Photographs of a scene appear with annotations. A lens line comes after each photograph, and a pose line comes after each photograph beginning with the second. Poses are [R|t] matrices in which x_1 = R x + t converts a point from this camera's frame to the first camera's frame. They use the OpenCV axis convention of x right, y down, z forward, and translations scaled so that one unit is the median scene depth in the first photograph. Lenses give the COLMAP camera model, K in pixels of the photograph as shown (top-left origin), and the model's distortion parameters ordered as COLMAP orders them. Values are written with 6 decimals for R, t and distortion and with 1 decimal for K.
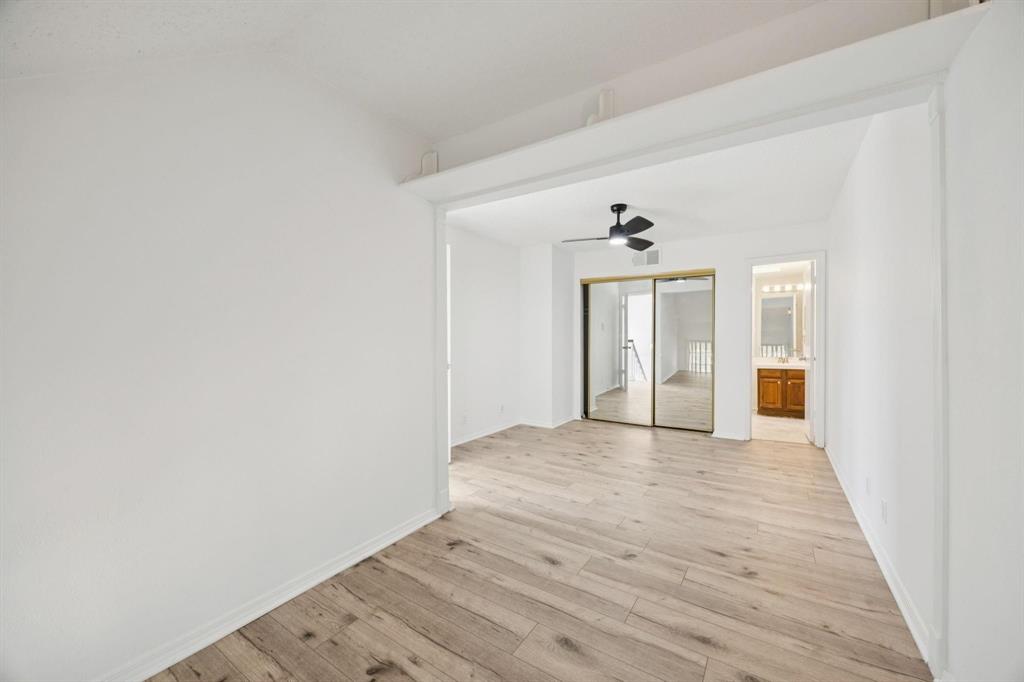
lens RADIAL K [[393.6, 0, 516.6], [0, 393.6, 339.9], [0, 0, 1]] dist [-0.001074, -0.000228]
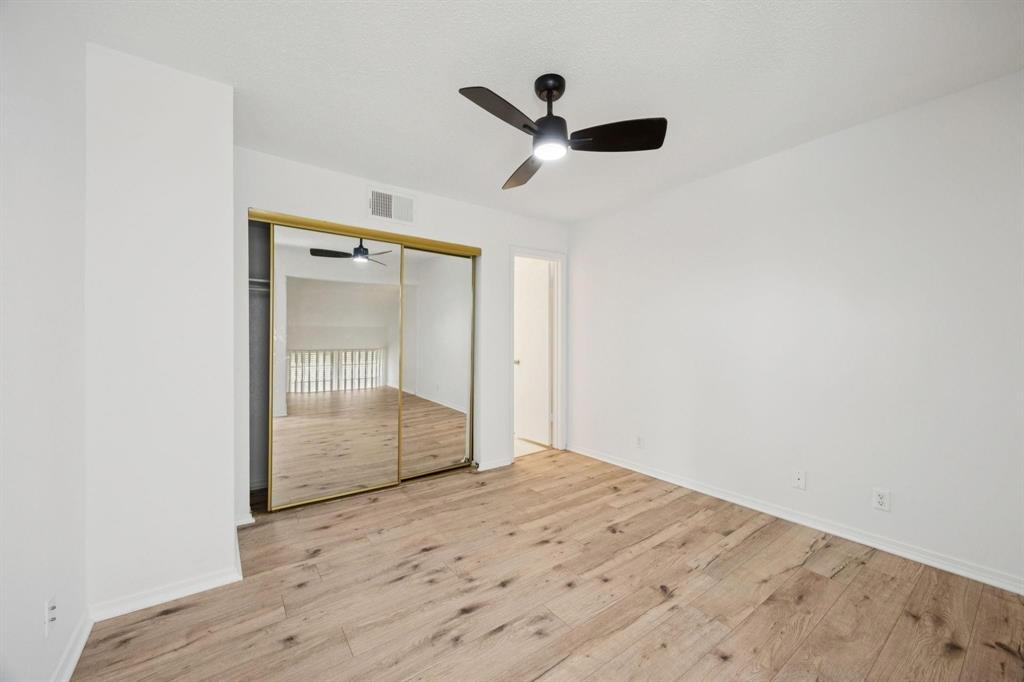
lens RADIAL K [[393.6, 0, 516.6], [0, 393.6, 339.9], [0, 0, 1]] dist [-0.001074, -0.000228]
pose [[0.372350, 0.020533, 0.927865, -0.143539], [0.016290, 0.999457, -0.028654, 0.015203], [-0.927949, 0.025784, 0.371814, 0.555236]]
